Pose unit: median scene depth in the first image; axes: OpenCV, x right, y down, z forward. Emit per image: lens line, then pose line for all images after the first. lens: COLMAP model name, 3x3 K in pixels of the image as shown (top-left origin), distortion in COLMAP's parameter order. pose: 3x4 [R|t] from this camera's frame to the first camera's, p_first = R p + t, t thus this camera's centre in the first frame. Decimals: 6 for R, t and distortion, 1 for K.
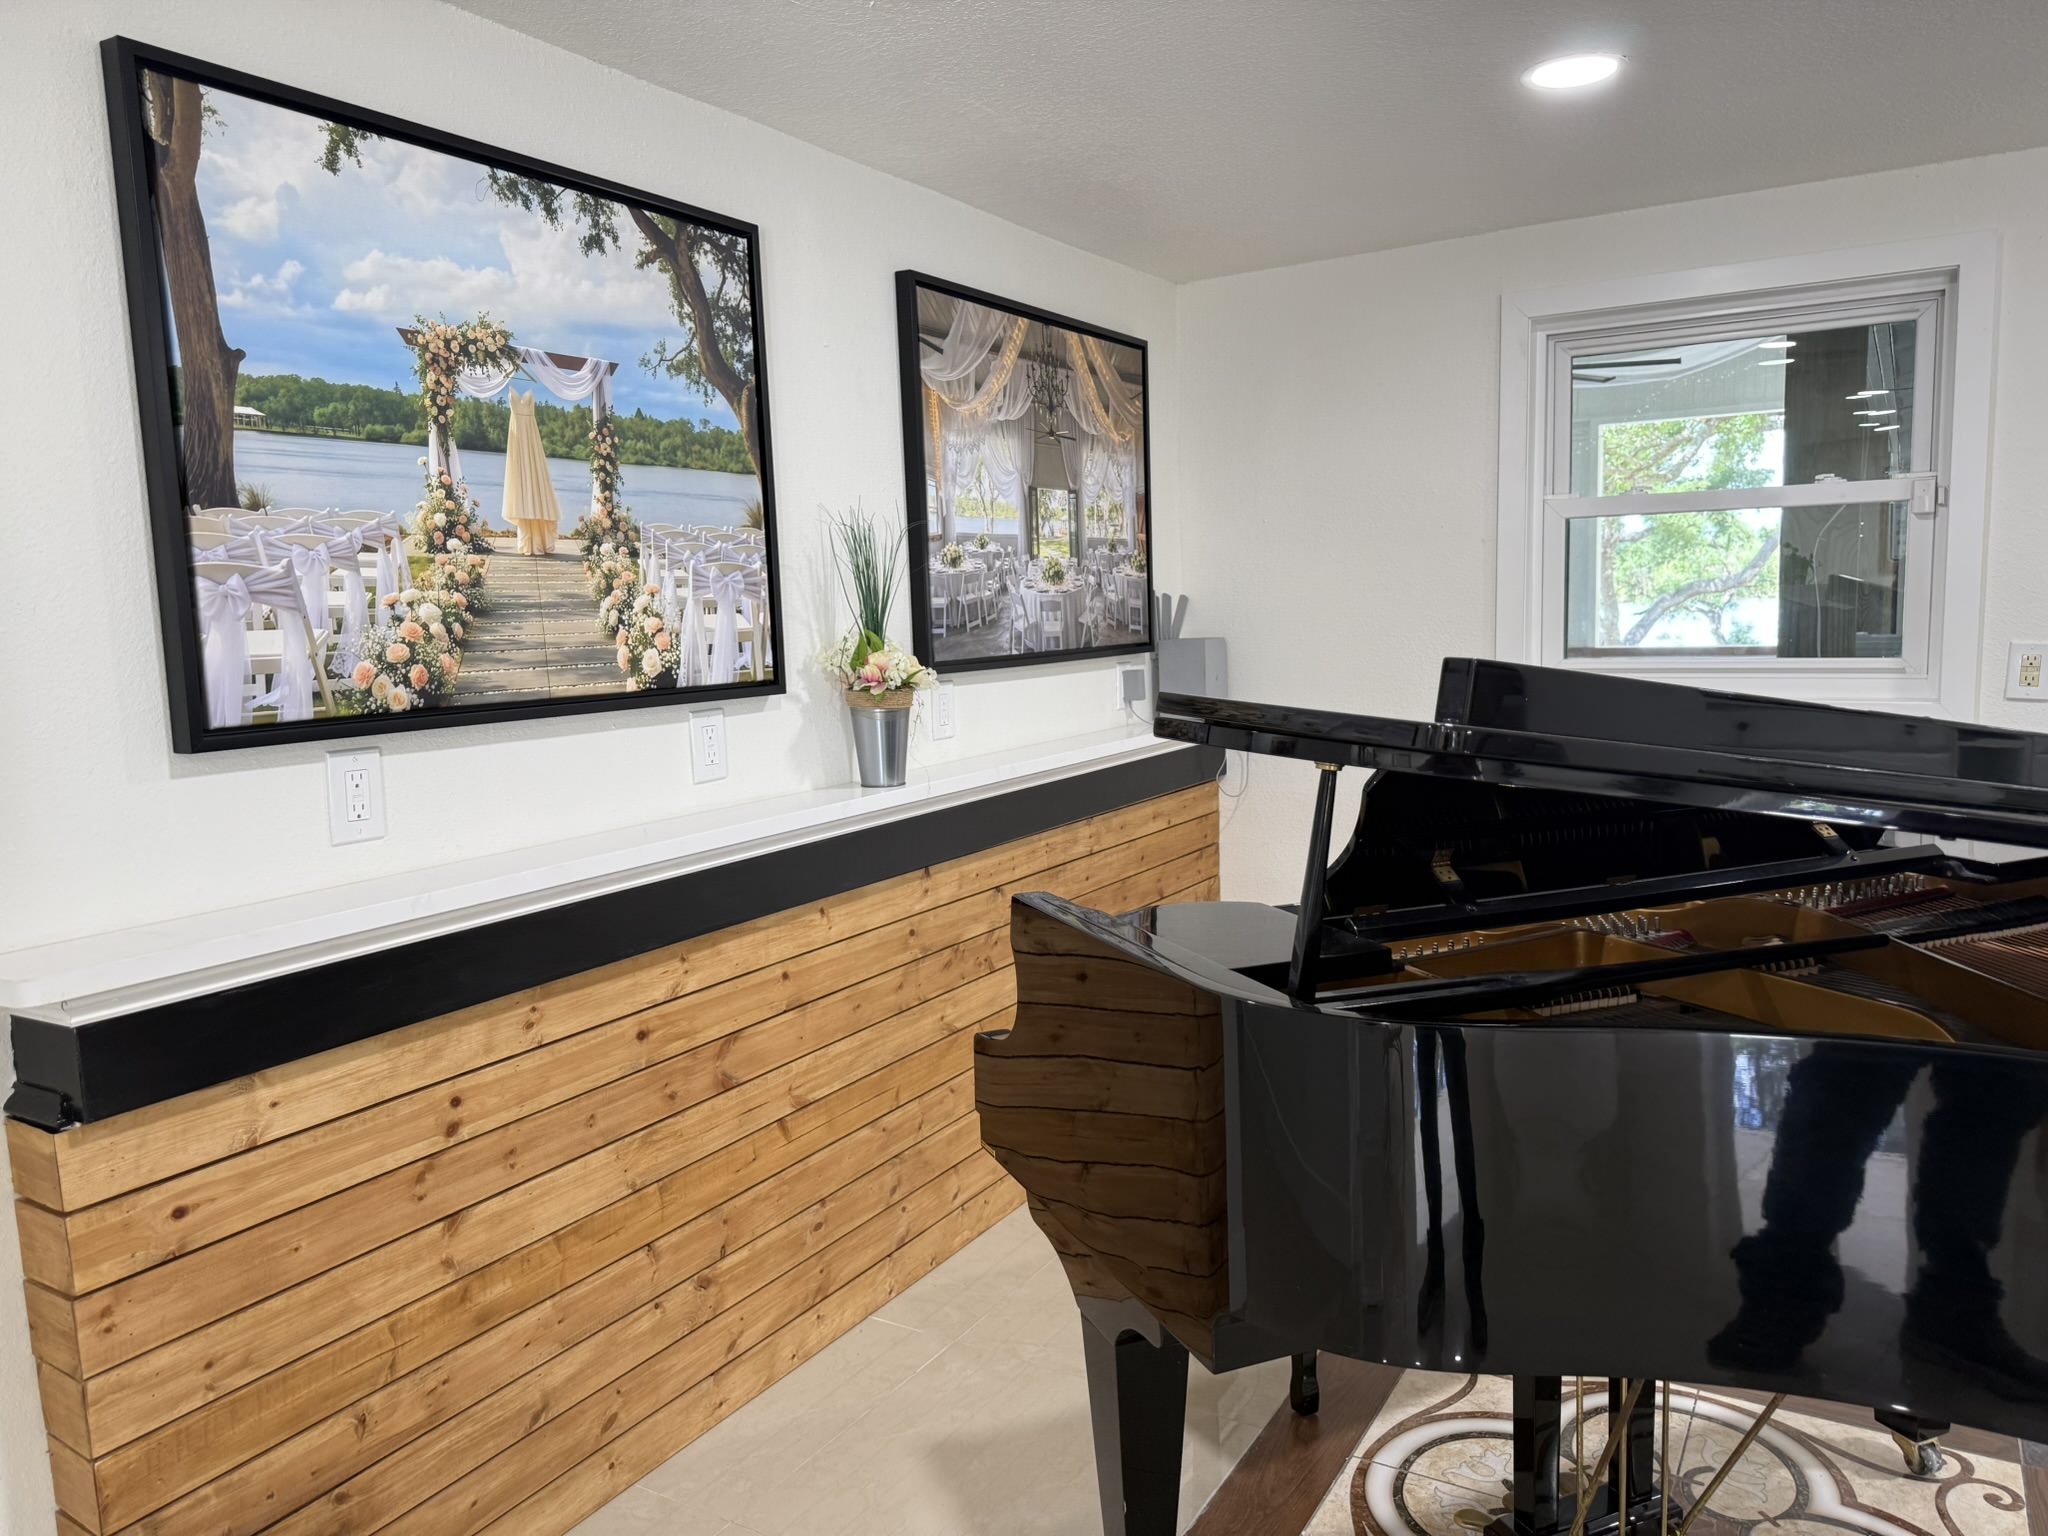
lens RADIAL K [[1457.7, 0, 1019.1], [0, 1457.7, 773.8], [0, 0, 1]] dist [-0.011216, -0.006276]
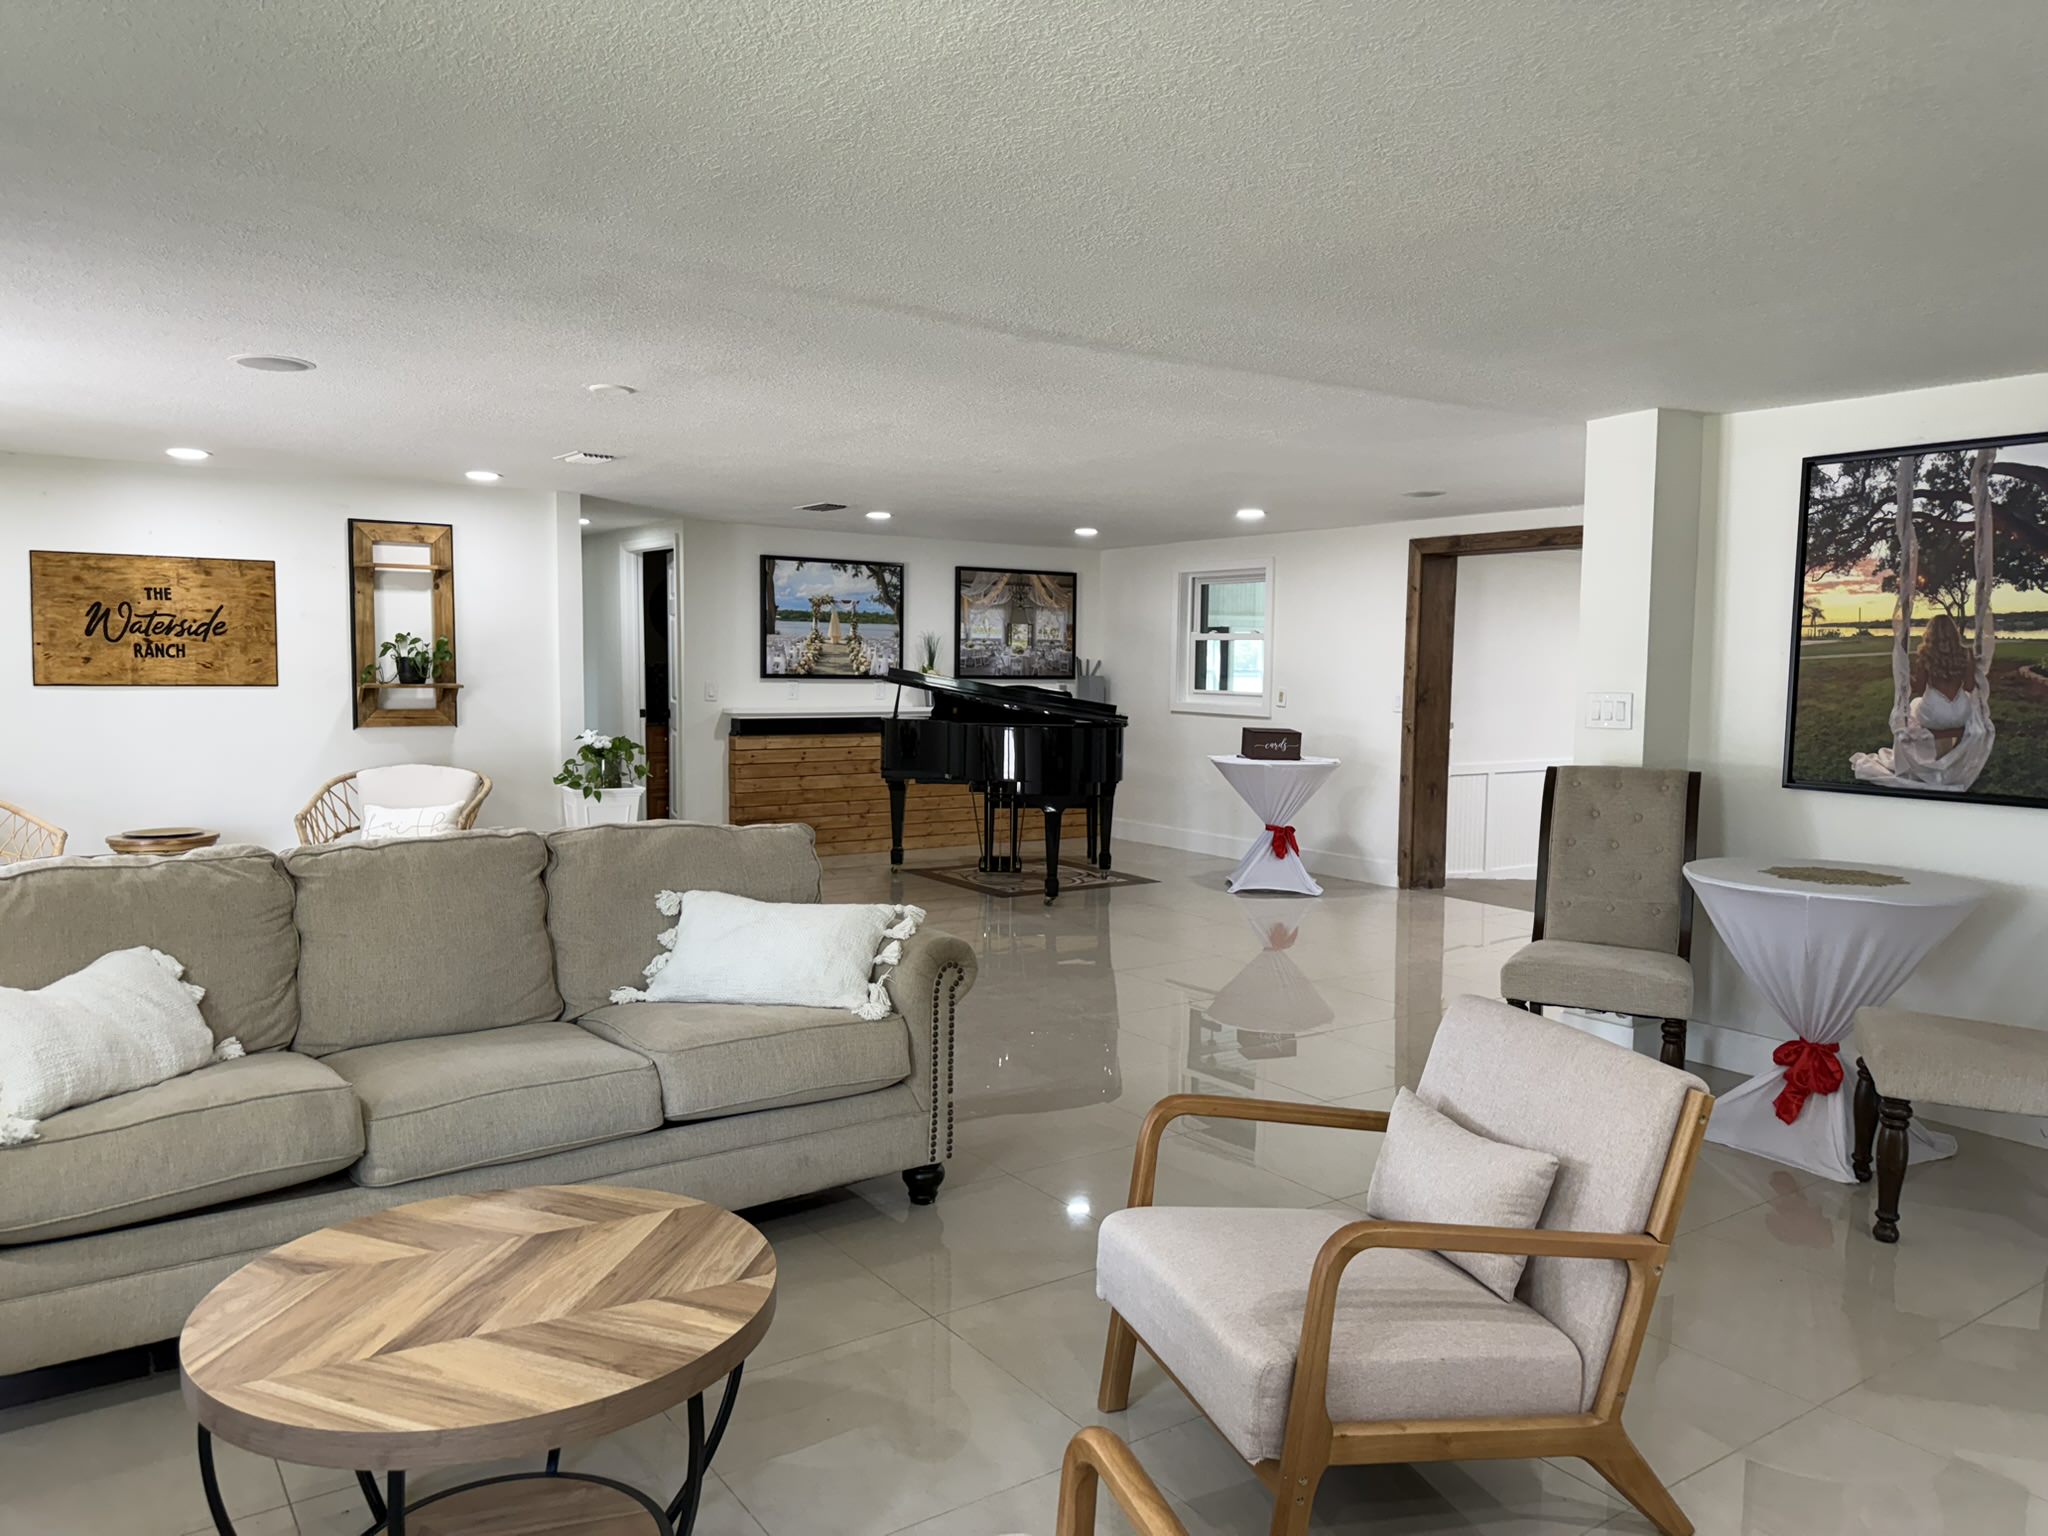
lens RADIAL K [[1457.7, 0, 1025.5], [0, 1457.7, 768.3], [0, 0, 1]] dist [-0.011216, -0.006276]
pose [[0.909011, 0.085846, -0.407834, 1.989807], [-0.097639, 0.995189, -0.008147, 0.208008], [0.405173, 0.047226, 0.913020, -2.759337]]
